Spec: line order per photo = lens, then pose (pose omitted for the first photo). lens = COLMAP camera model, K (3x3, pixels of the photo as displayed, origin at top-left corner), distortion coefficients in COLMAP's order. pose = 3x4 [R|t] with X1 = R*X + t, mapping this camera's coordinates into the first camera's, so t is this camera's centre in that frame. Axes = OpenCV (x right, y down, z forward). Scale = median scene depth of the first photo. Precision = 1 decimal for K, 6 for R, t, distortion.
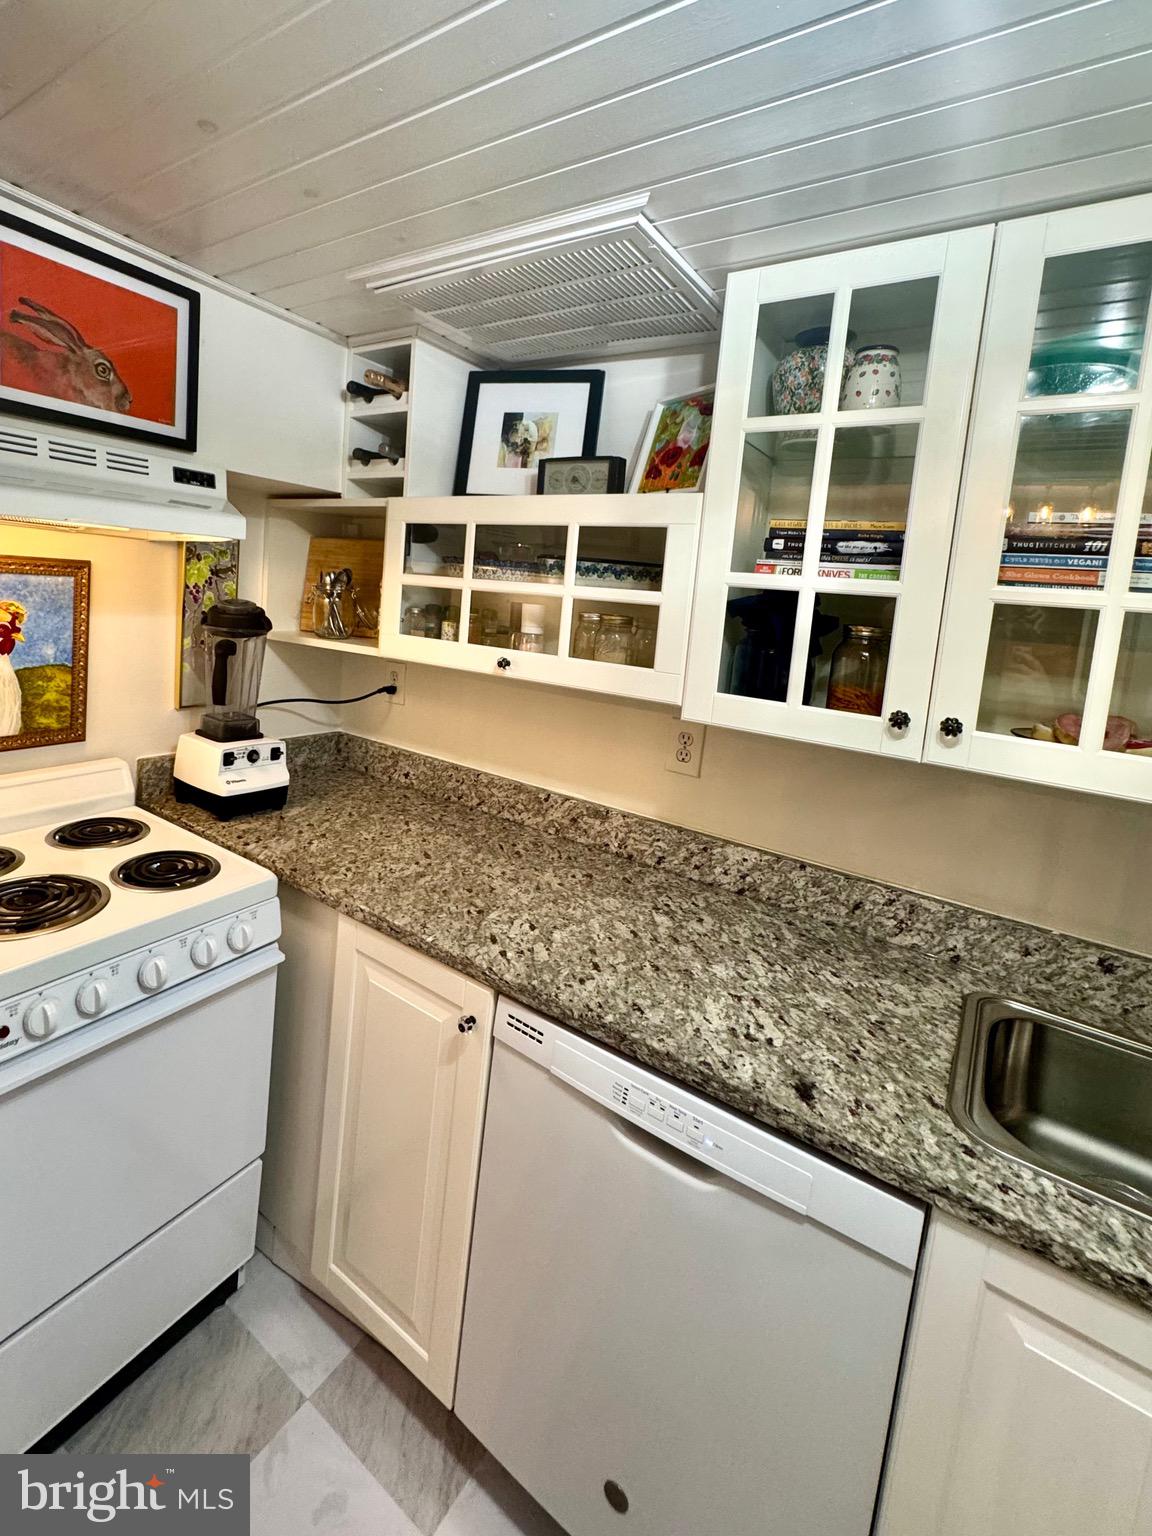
lens RADIAL K [[713.7, 0, 508.7], [0, 713.7, 657.2], [0, 0, 1]] dist [-0.002803, 0.000678]
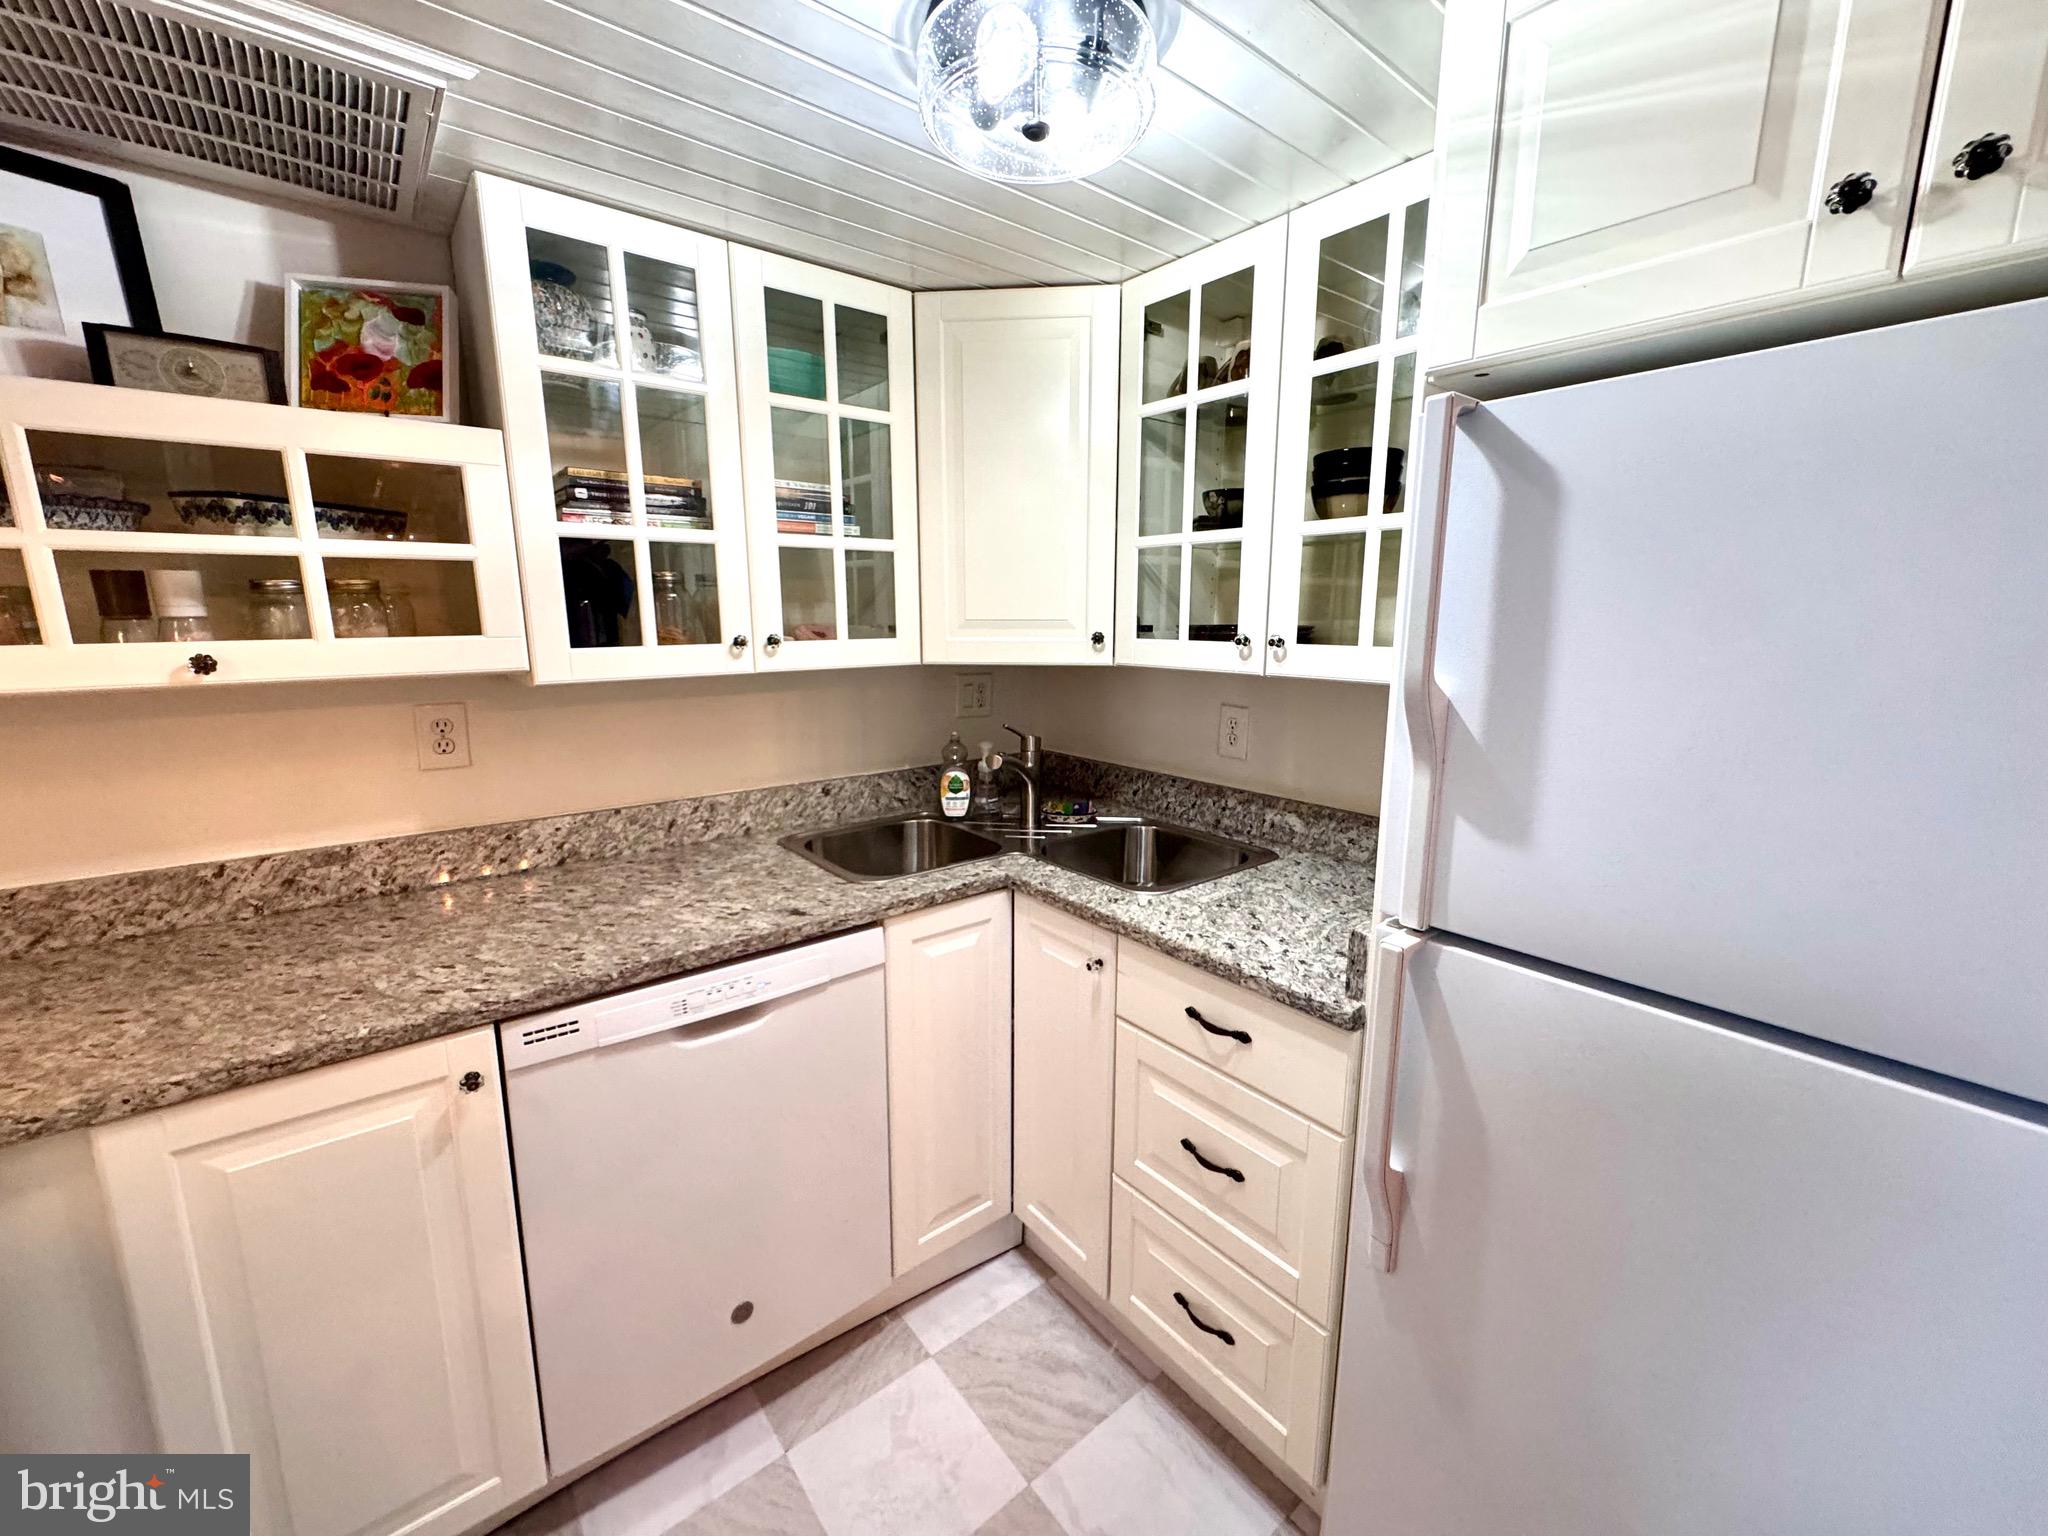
lens RADIAL K [[826.4, 0, 1029.4], [0, 826.4, 769.6], [0, 0, 1]] dist [-0.004713, -0.000876]
pose [[0.248671, -0.266756, 0.931131, -0.620732], [0.108607, 0.962945, 0.246865, -0.001794], [-0.962480, 0.039739, 0.268428, 0.091110]]
